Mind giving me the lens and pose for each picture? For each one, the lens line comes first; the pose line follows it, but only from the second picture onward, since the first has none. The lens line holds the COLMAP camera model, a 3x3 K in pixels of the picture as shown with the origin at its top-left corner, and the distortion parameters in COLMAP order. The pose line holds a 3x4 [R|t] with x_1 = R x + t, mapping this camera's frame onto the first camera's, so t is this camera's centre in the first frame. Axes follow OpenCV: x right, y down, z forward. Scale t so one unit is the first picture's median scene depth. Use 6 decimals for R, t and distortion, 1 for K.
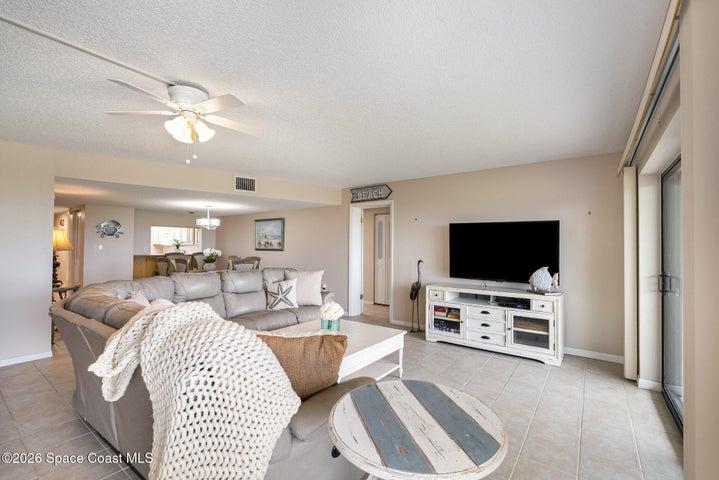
lens RADIAL K [[318.7, 0, 355.9], [0, 318.7, 242.2], [0, 0, 1]] dist [-0.001673, -0.000232]
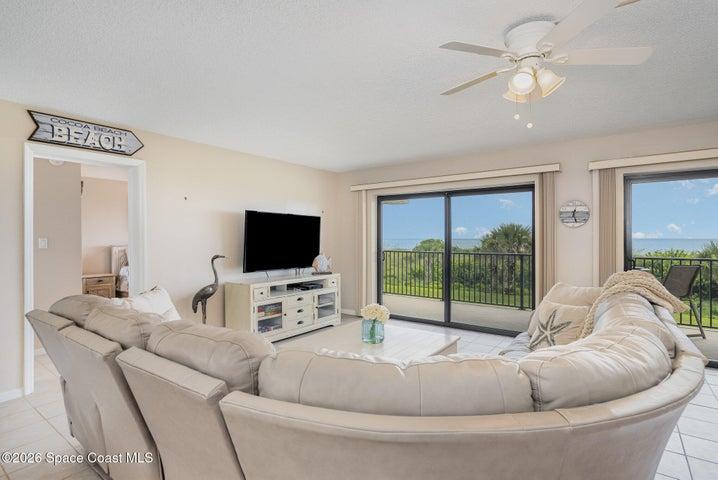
lens RADIAL K [[354.4, 0, 357.2], [0, 354.4, 242.5], [0, 0, 1]] dist [-0.003392, -0.000430]
pose [[0.004934, -0.016168, 0.999857, -0.682415], [-0.003246, 0.999864, 0.016184, 0.013442], [-0.999983, -0.003325, 0.004881, 0.723265]]
